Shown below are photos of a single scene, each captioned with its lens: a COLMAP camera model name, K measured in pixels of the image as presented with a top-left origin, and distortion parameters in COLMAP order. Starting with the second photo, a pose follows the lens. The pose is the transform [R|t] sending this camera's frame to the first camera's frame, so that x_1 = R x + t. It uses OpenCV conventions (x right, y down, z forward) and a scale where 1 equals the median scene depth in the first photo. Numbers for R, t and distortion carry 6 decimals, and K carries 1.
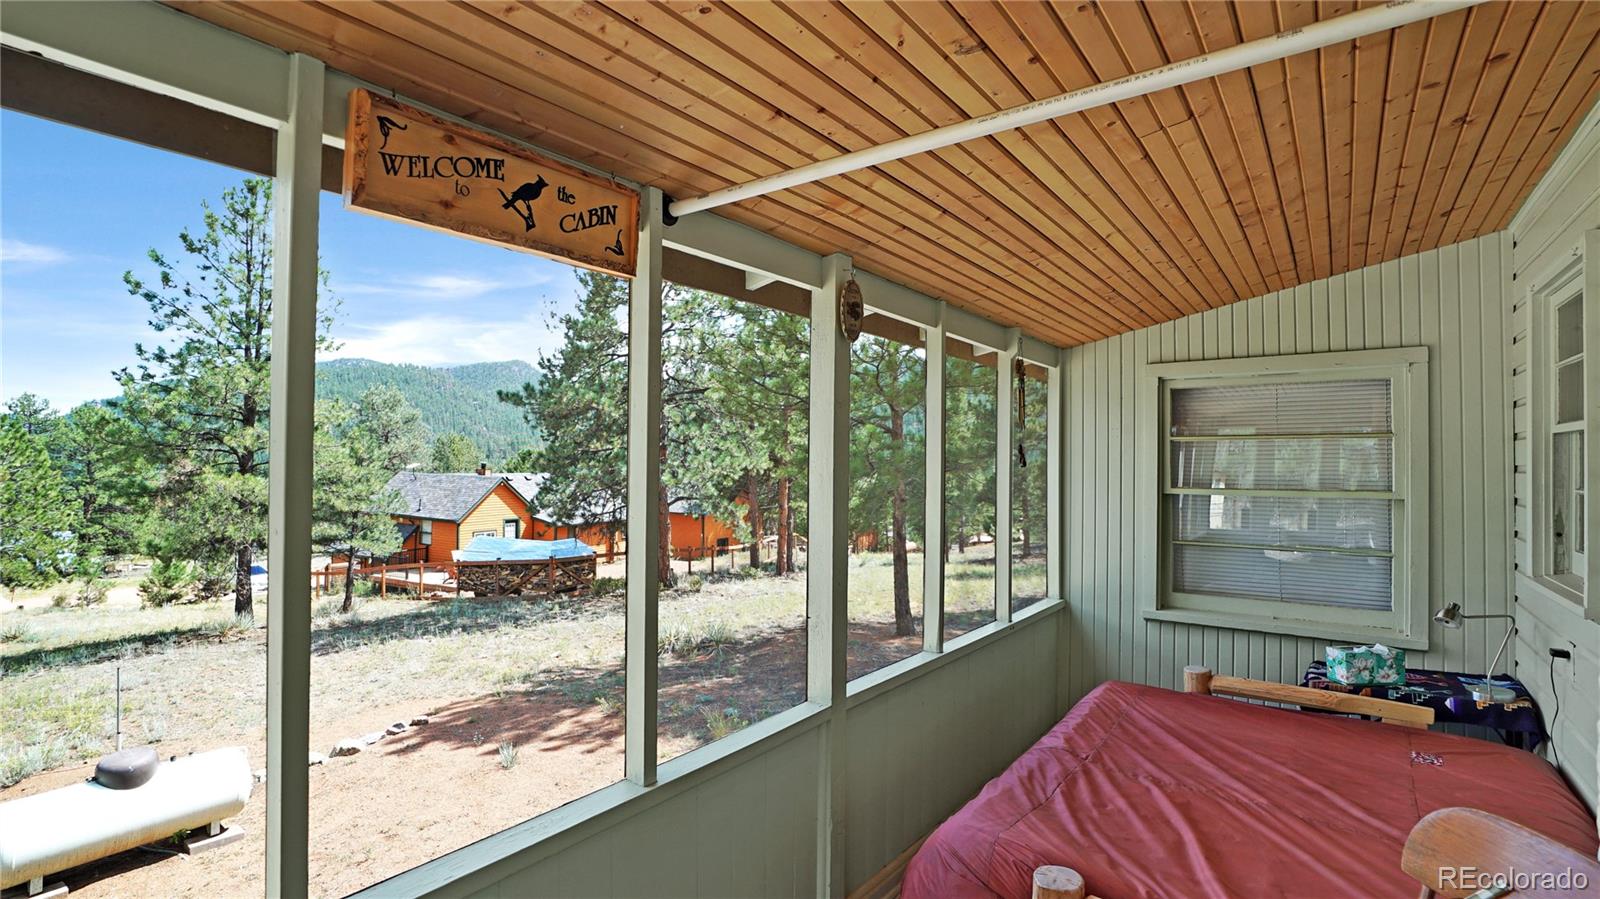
lens RADIAL K [[745.3, 0, 800.0], [0, 745.3, 449.5], [0, 0, 1]] dist [-0.077478, 0.031621]
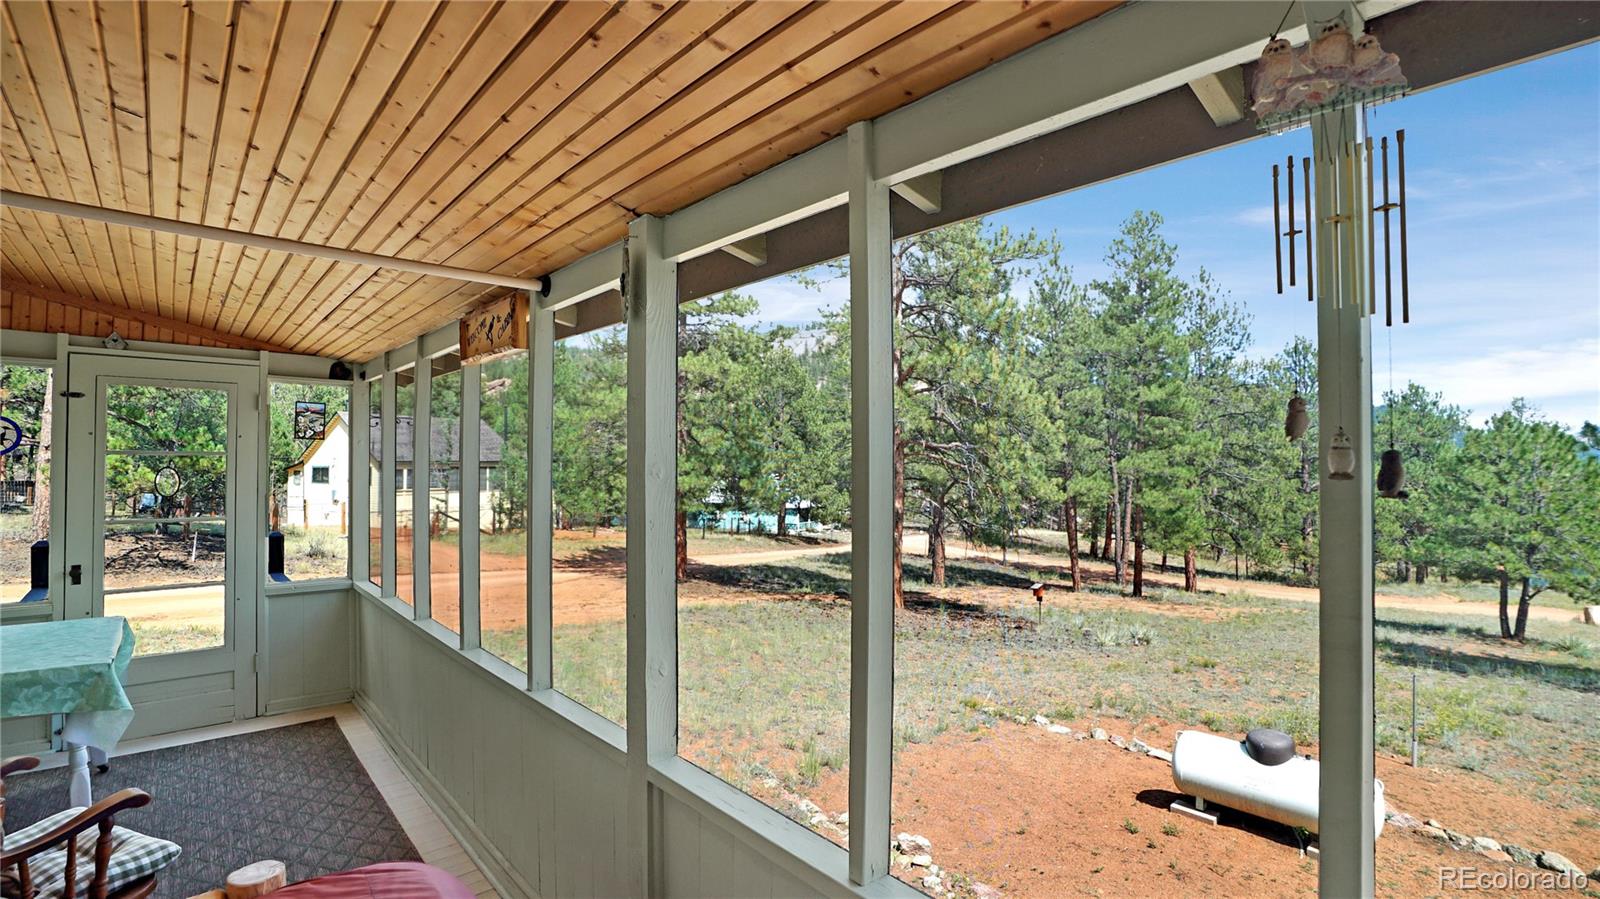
lens RADIAL K [[745.3, 0, 800.0], [0, 745.3, 449.5], [0, 0, 1]] dist [-0.077478, 0.031621]
pose [[-0.214355, -0.030133, -0.976291, 0.335882], [0.015941, 0.999283, -0.034343, 0.010999], [0.976626, -0.022925, -0.213721, 0.549762]]
